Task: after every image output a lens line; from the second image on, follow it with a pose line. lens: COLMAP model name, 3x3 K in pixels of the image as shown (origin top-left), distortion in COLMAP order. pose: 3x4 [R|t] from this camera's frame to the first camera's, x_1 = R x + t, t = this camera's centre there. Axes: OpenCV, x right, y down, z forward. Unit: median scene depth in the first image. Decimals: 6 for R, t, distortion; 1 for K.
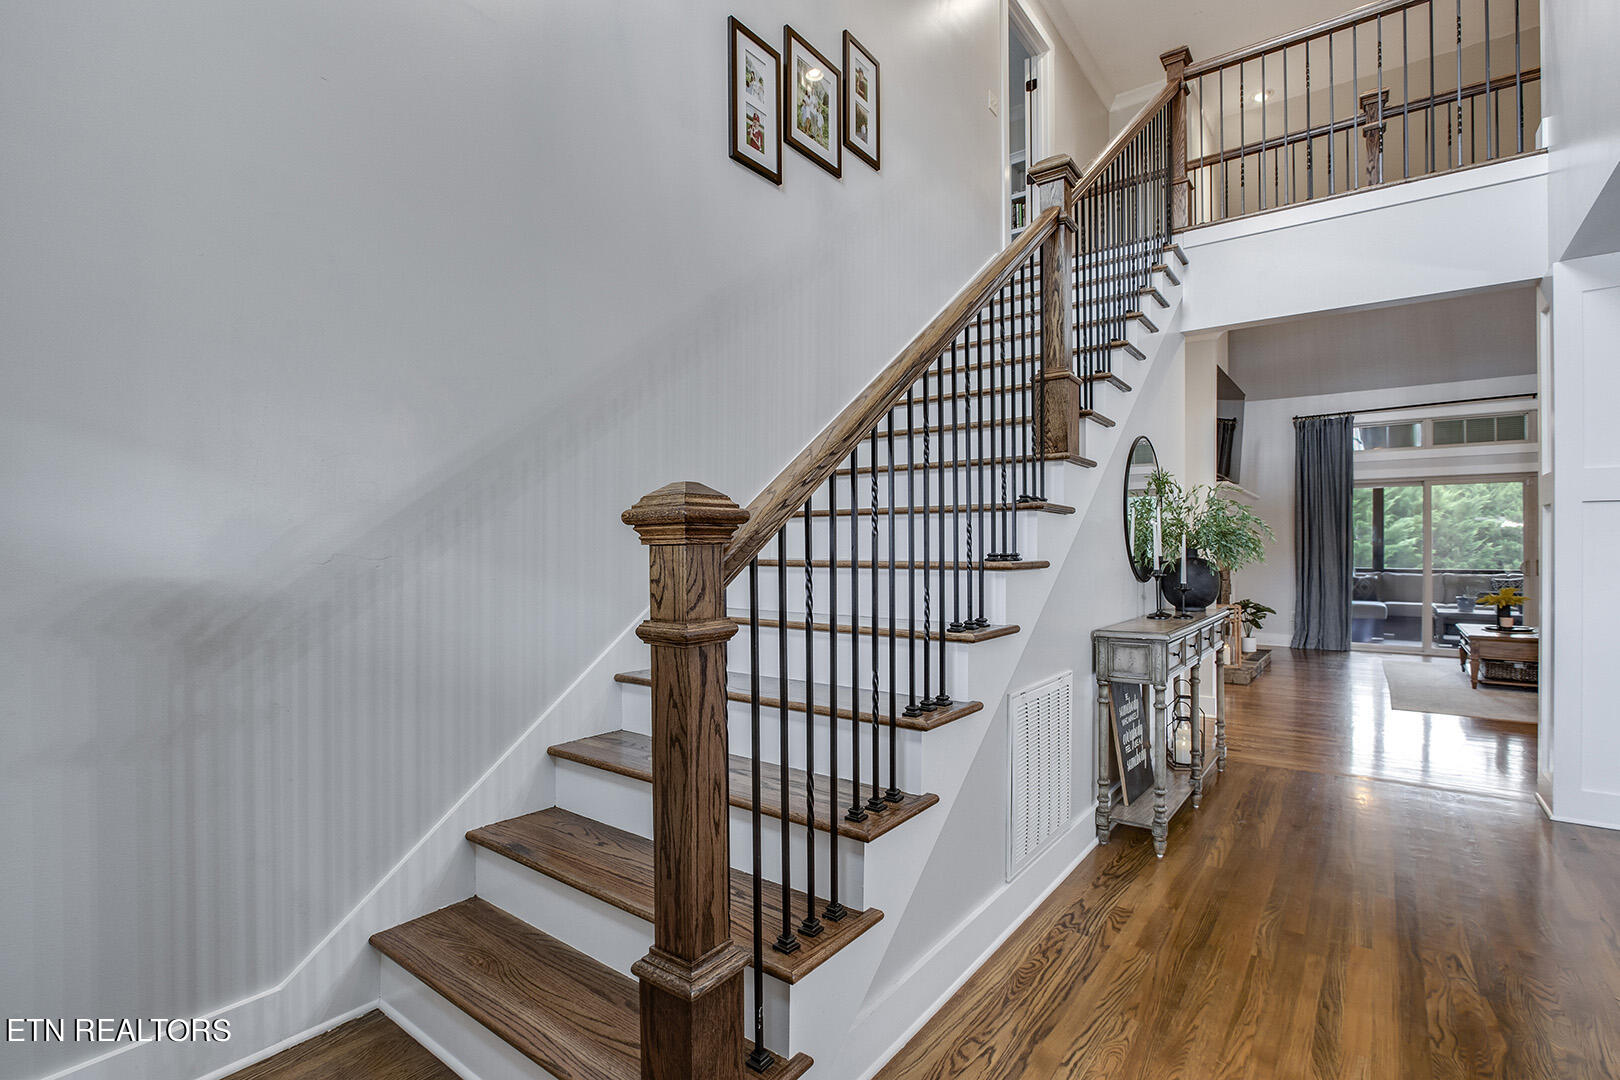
lens RADIAL K [[745.8, 0, 803.4], [0, 745.8, 562.8], [0, 0, 1]] dist [-0.031814, 0.001120]
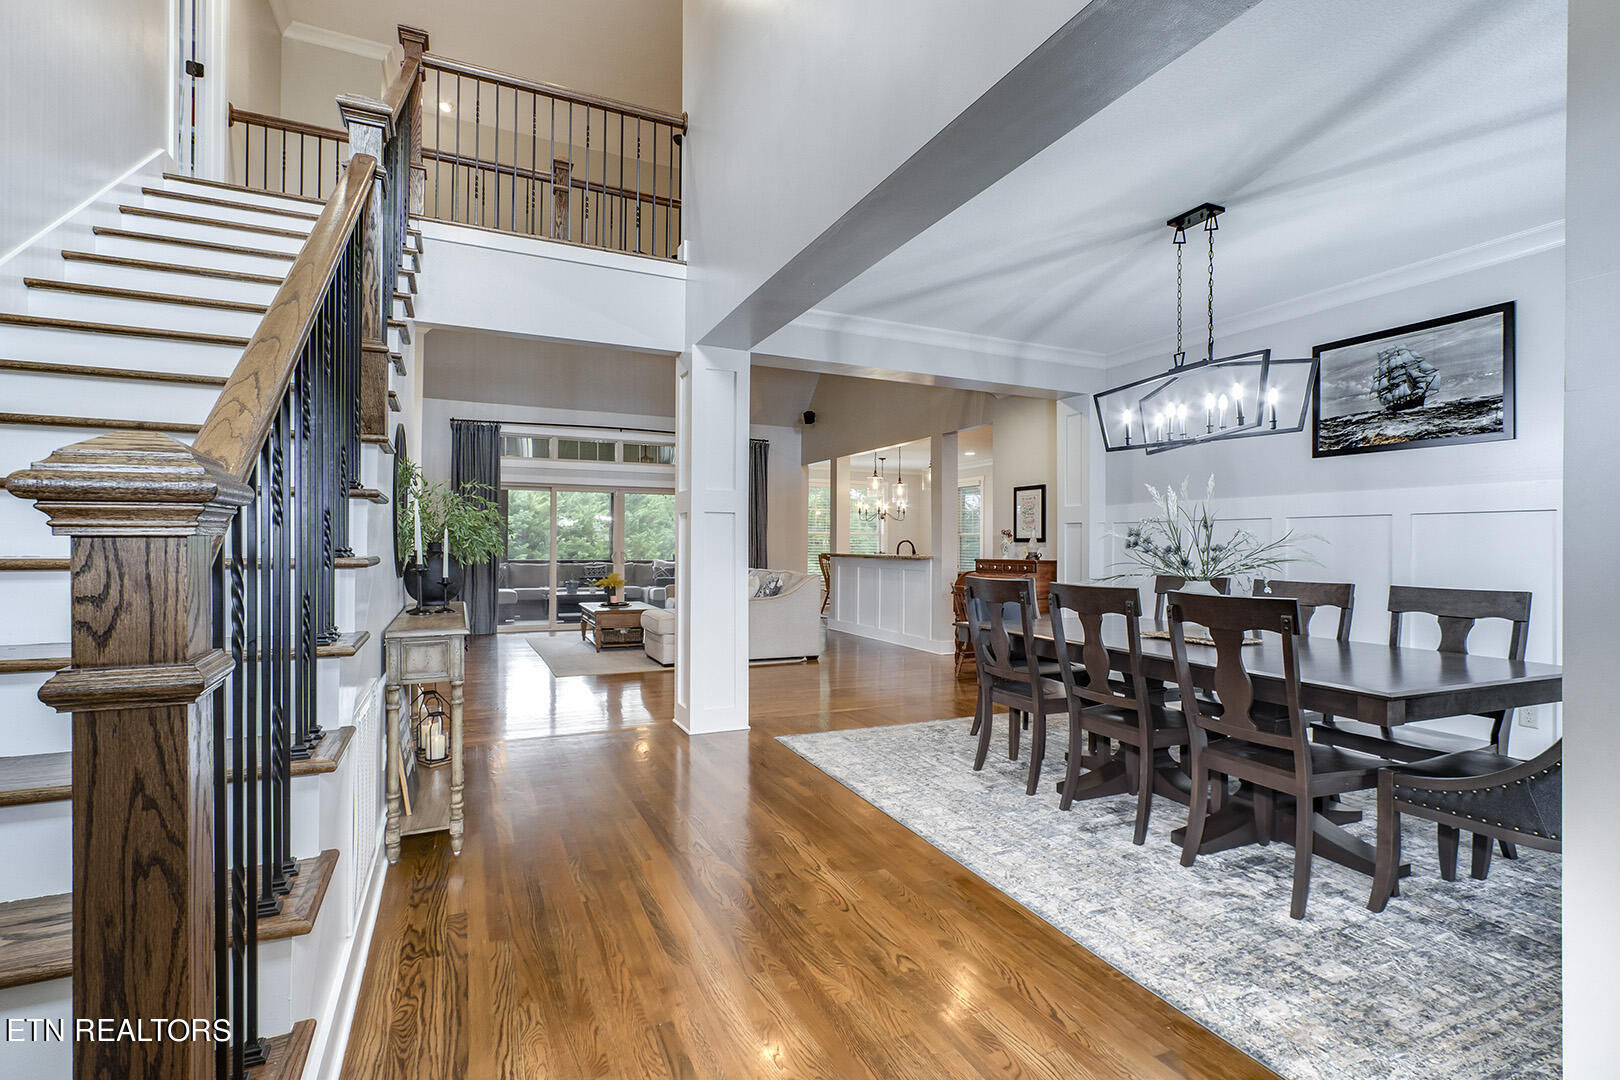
lens RADIAL K [[759.9, 0, 814.1], [0, 759.9, 551.2], [0, 0, 1]] dist [-0.015252, -0.000993]
pose [[0.448312, -0.004437, 0.893866, -0.172708], [0.010323, 0.999947, -0.000214, -0.002366], [-0.893818, 0.009323, 0.448333, 0.093578]]
